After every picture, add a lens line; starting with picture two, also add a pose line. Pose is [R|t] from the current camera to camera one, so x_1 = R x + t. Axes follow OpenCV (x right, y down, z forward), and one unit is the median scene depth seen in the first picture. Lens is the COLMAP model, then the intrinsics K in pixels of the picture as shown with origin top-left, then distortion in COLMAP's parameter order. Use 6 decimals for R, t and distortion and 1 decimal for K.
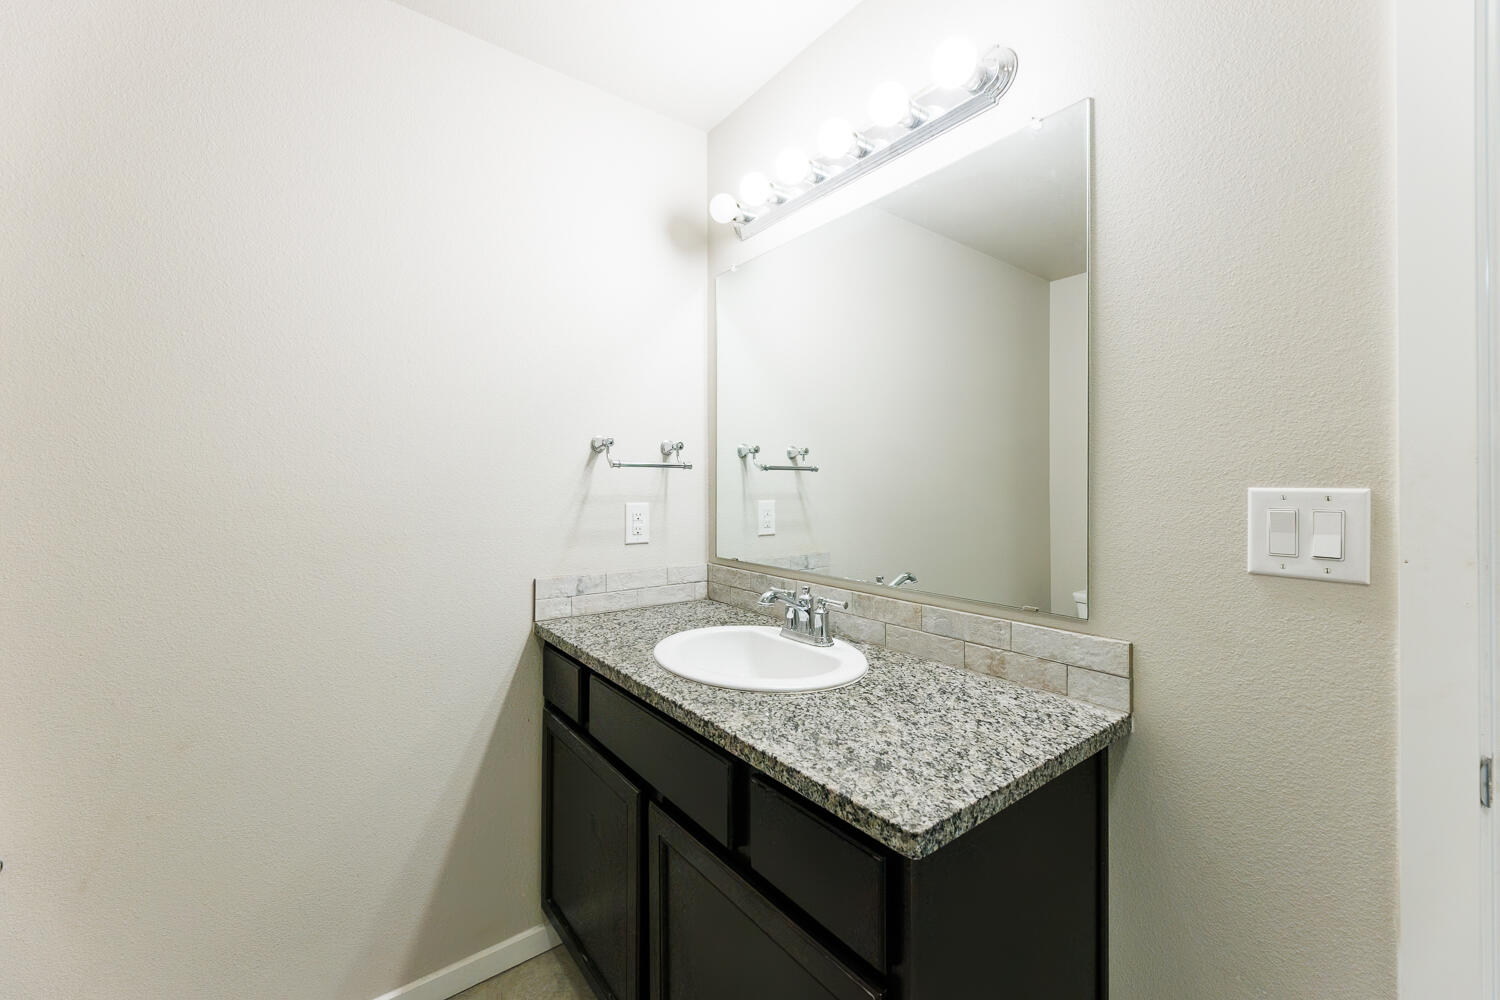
lens RADIAL K [[601.8, 0, 747.9], [0, 601.8, 487.9], [0, 0, 1]] dist [-0.001498, -0.000455]
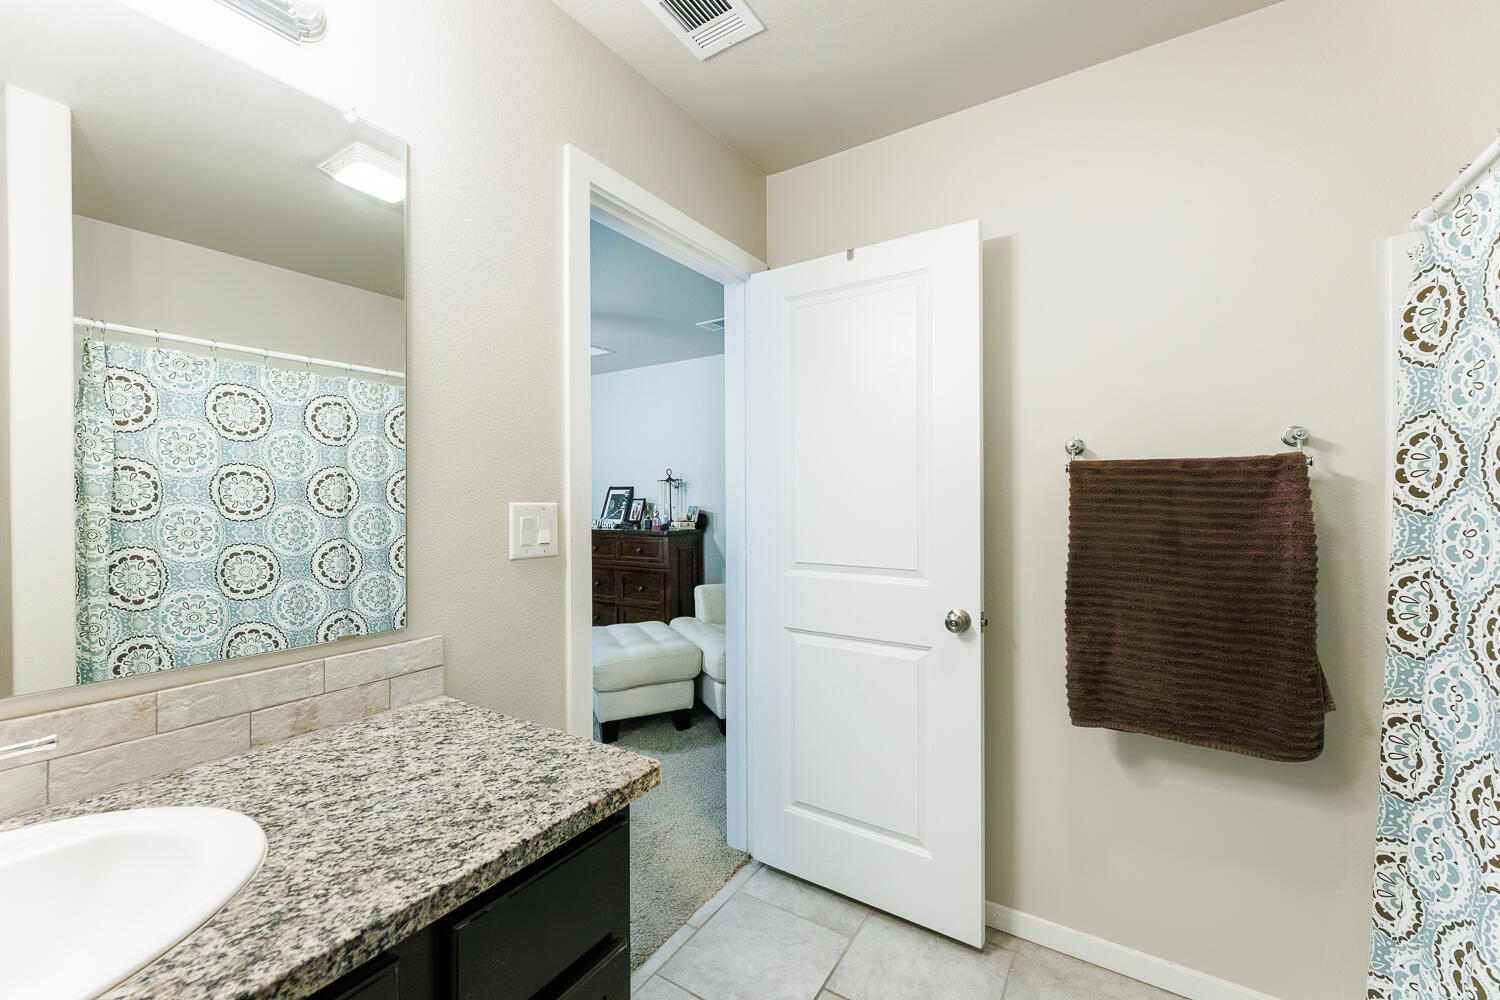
lens RADIAL K [[601.8, 0, 747.9], [0, 601.8, 497.2], [0, 0, 1]] dist [-0.001498, -0.000455]
pose [[-0.335471, 0.007787, 0.942018, -0.724322], [0.010707, 0.999933, -0.004453, -0.001977], [-0.941990, 0.008593, -0.335532, 0.876022]]
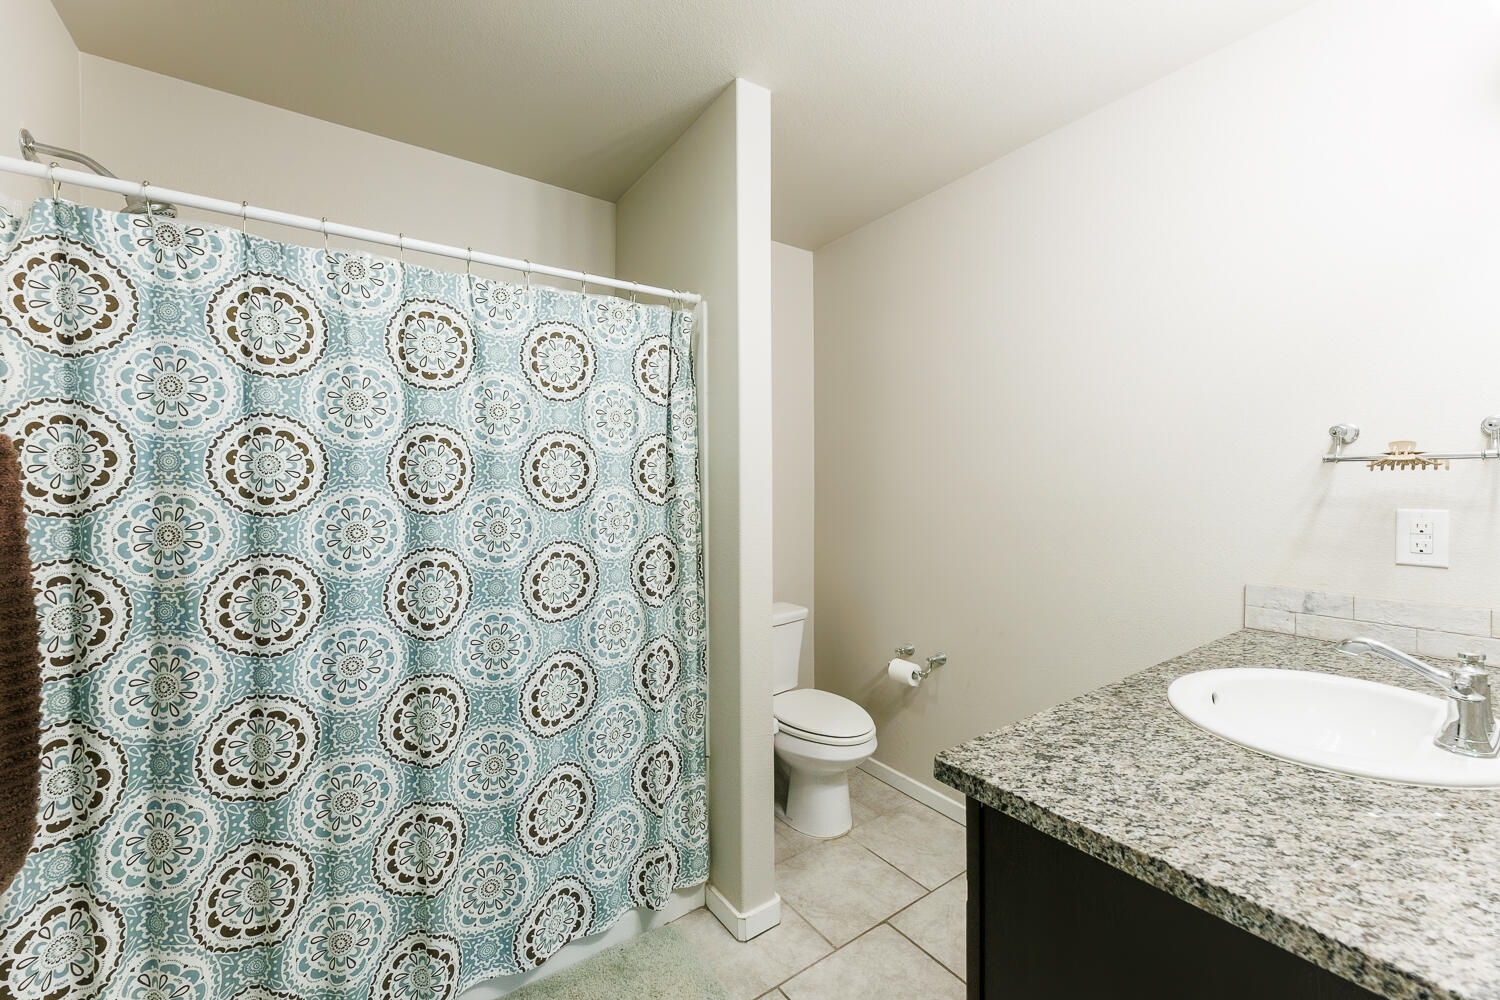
lens RADIAL K [[601.8, 0, 759.7], [0, 601.8, 497.5], [0, 0, 1]] dist [-0.001498, -0.000455]
pose [[-0.038675, 0.022264, -0.999004, 1.102945], [0.001386, 0.999752, 0.022227, -0.012277], [0.999251, -0.000525, -0.038696, 0.467551]]
